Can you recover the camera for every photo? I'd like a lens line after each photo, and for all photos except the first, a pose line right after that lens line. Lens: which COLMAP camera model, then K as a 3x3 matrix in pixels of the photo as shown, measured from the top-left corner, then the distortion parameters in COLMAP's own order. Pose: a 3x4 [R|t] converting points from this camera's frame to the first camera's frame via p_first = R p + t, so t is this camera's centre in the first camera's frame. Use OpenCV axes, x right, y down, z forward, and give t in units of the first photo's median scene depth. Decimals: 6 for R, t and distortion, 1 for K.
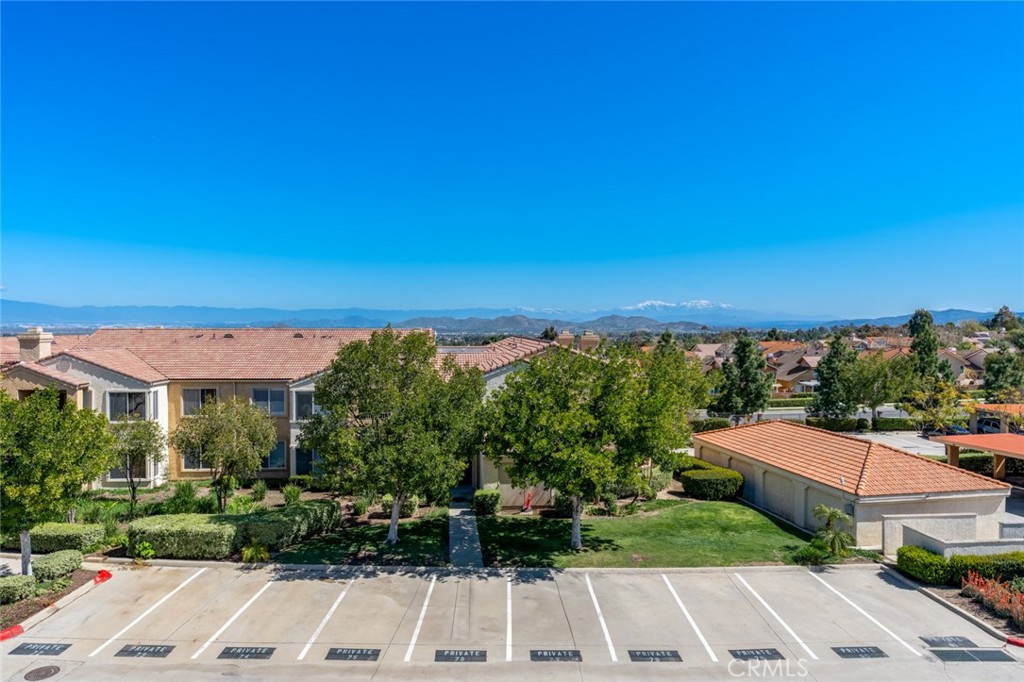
lens RADIAL K [[670.7, 0, 511.8], [0, 670.7, 338.6], [0, 0, 1]] dist [-0.004037, 0.005328]
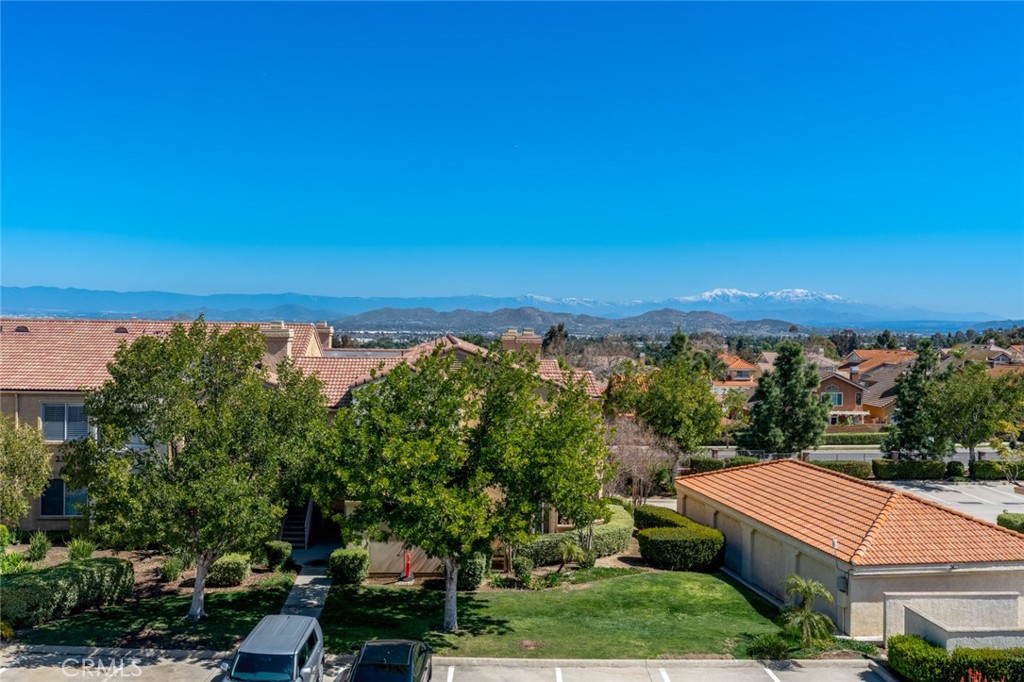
lens RADIAL K [[977.2, 0, 507.8], [0, 977.2, 339.2], [0, 0, 1]] dist [0.008248, 0.000000]
pose [[0.999849, 0.014030, -0.010211, 0.143276], [-0.014048, 0.999900, -0.001646, 0.001419], [0.010187, 0.001790, 0.999947, -0.040140]]
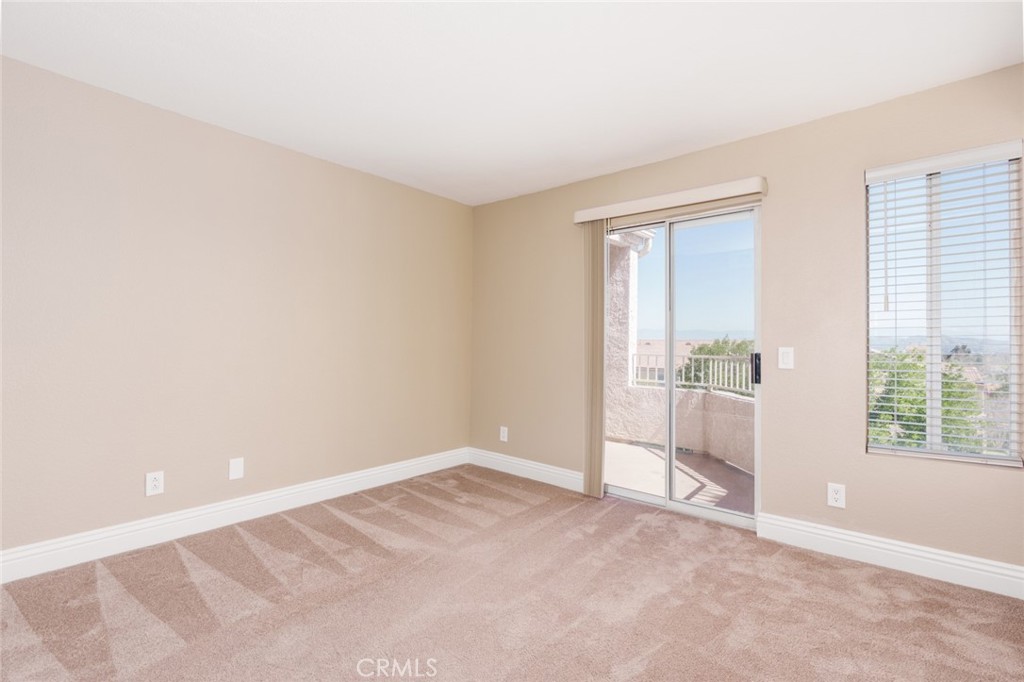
lens RADIAL K [[467.0, 0, 514.6], [0, 467.0, 333.0], [0, 0, 1]] dist [-0.009050, 0.003321]
pose [[0.746374, -0.004520, -0.665511, 0.168118], [-0.021104, 0.999313, -0.030455, 0.017458], [0.665192, 0.036776, 0.745767, -0.166272]]
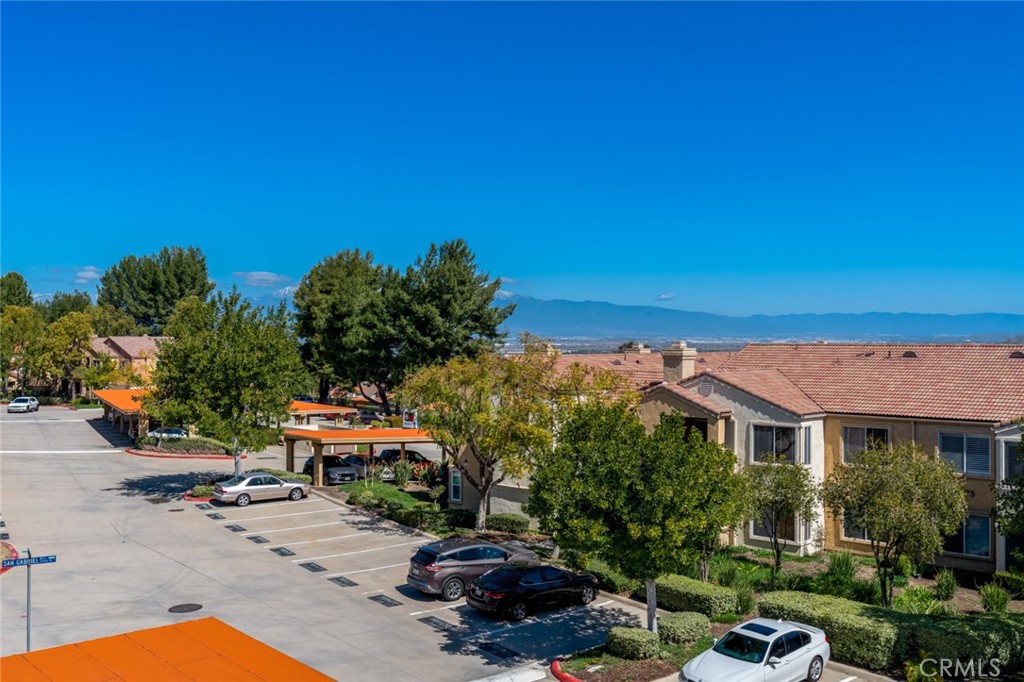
lens RADIAL K [[977.2, 0, 512.4], [0, 977.2, 337.1], [0, 0, 1]] dist [0.008248, 0.000000]
pose [[0.689367, -0.001704, -0.724410, 0.040758], [-0.014383, 0.999768, -0.016040, 0.000151], [0.724269, 0.021477, 0.689183, 0.002426]]
